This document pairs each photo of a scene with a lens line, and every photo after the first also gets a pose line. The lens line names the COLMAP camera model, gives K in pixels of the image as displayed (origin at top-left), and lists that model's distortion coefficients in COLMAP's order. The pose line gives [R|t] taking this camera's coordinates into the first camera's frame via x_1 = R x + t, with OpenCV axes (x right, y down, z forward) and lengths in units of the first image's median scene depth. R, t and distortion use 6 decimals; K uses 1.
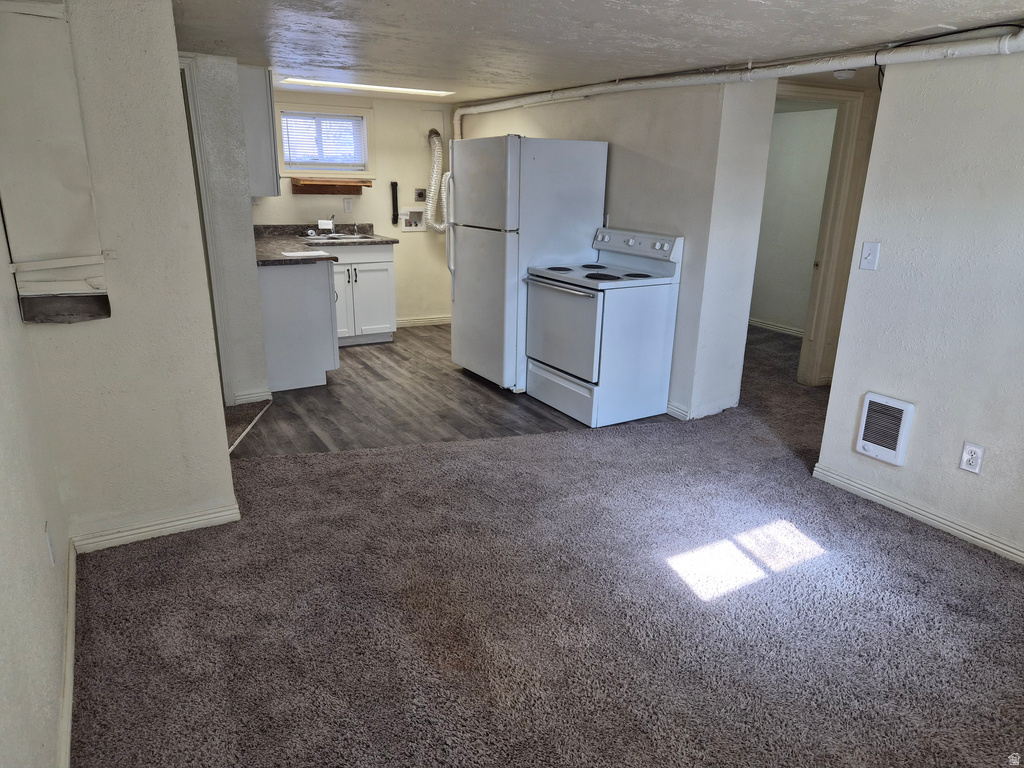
lens RADIAL K [[685.9, 0, 519.8], [0, 685.9, 390.6], [0, 0, 1]] dist [0.052427, -0.021776]
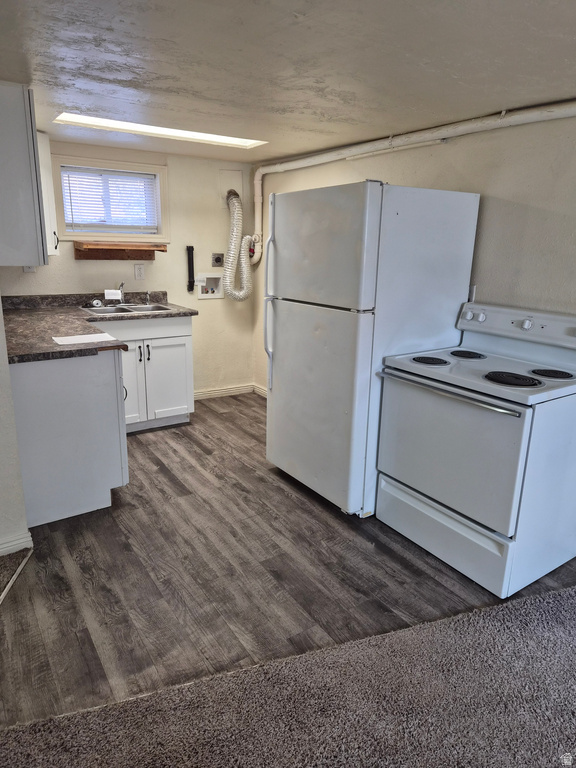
lens RADIAL K [[514.4, 0, 285.6], [0, 514.4, 378.0], [0, 0, 1]] dist [0.052427, -0.021776]
pose [[0.999160, -0.010466, 0.039628, -0.112173], [0.012222, 0.998942, -0.044332, -0.127349], [-0.039122, 0.044779, 0.998231, 0.423911]]
